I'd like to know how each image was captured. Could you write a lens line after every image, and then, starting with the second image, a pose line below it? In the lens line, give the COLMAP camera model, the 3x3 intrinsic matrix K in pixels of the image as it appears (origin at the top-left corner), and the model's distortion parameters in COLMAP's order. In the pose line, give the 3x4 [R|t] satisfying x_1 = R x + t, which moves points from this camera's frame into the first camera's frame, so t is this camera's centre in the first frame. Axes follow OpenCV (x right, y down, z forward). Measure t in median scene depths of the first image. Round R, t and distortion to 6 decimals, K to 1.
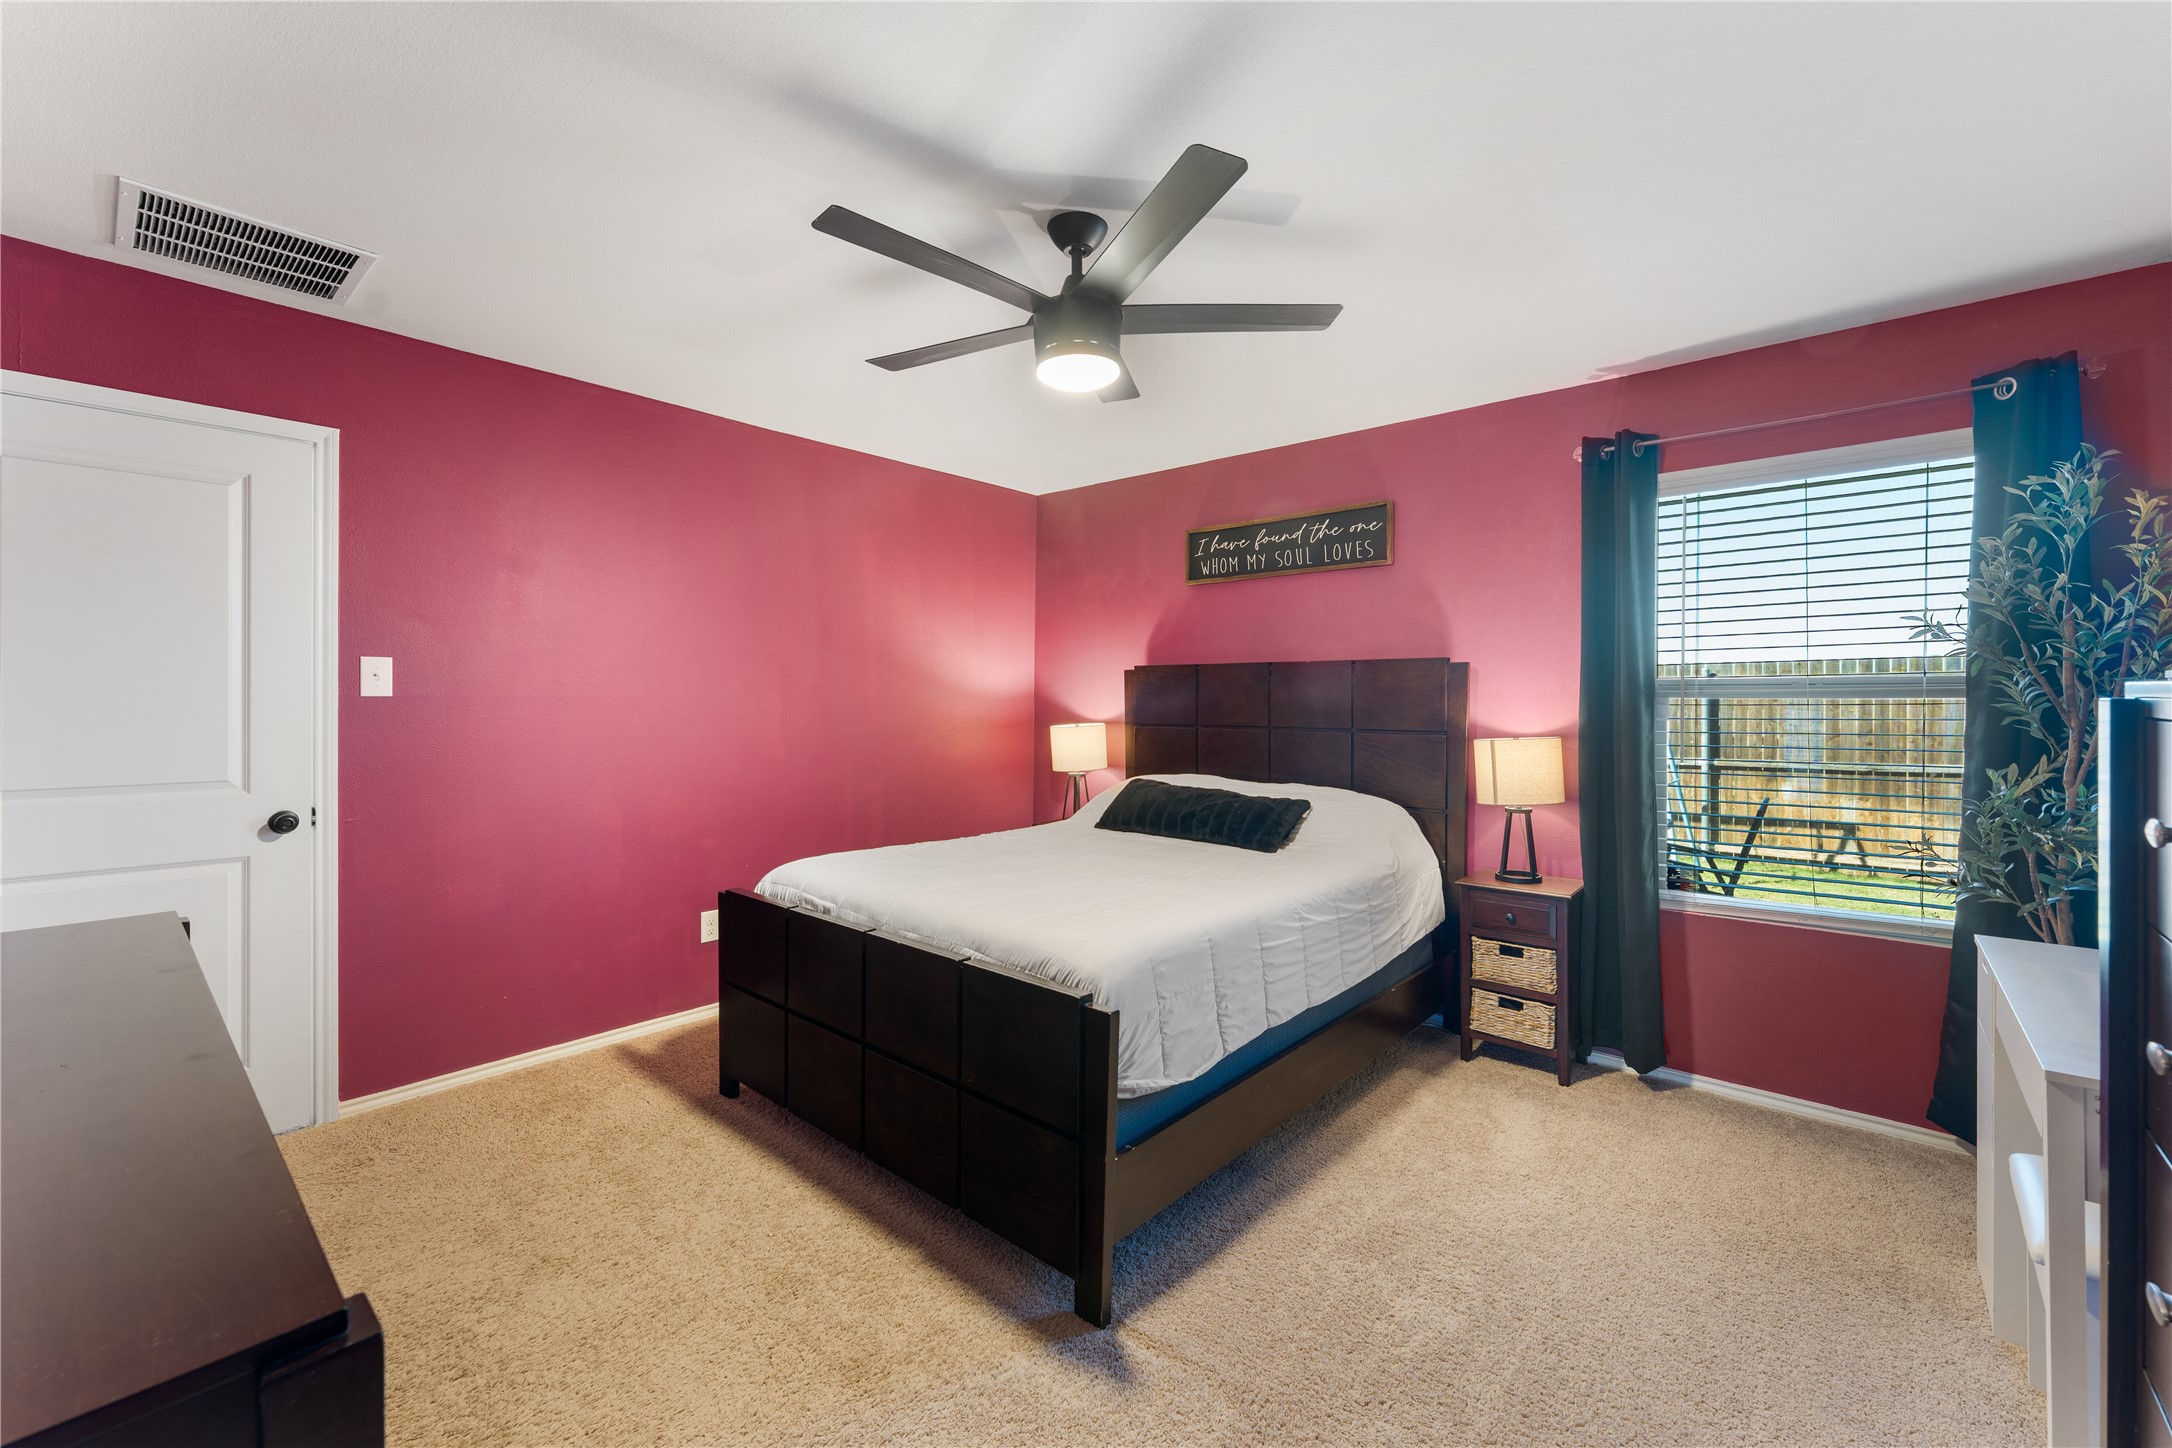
lens RADIAL K [[879.1, 0, 1087.3], [0, 879.1, 682.7], [0, 0, 1]] dist [0.002195, -0.000174]
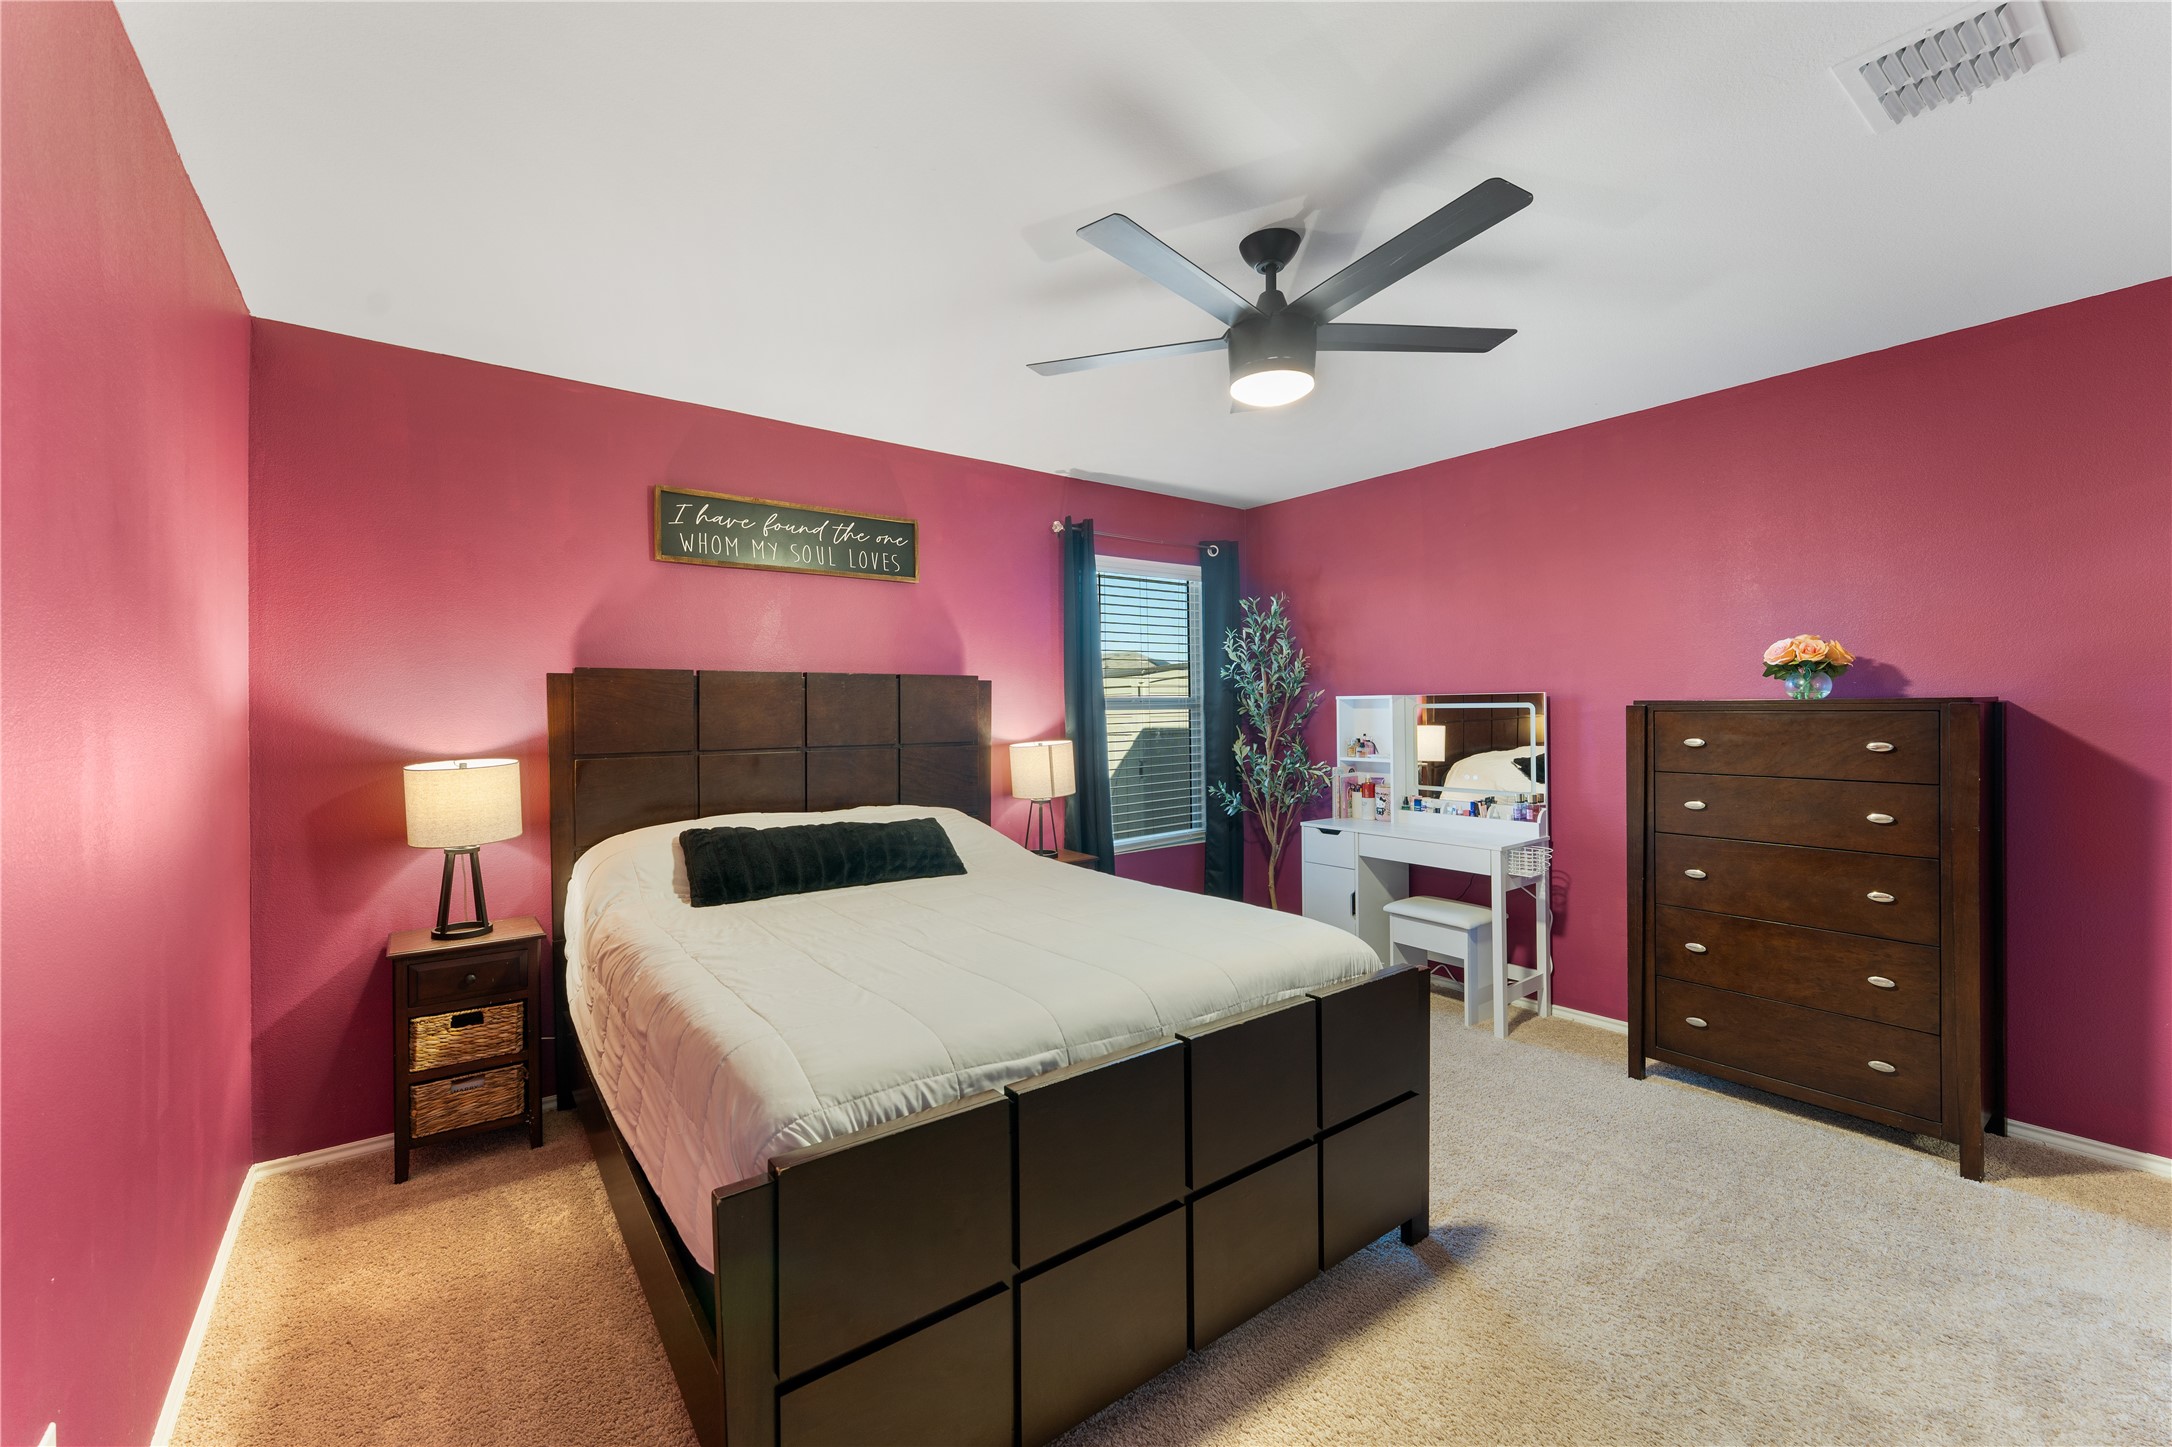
lens RADIAL K [[879.1, 0, 1087.3], [0, 879.1, 682.2], [0, 0, 1]] dist [0.002195, -0.000174]
pose [[0.197992, 0.032018, 0.979681, -0.588025], [-0.003478, 0.999483, -0.031963, 0.012786], [-0.980197, 0.002921, 0.198001, 0.572164]]
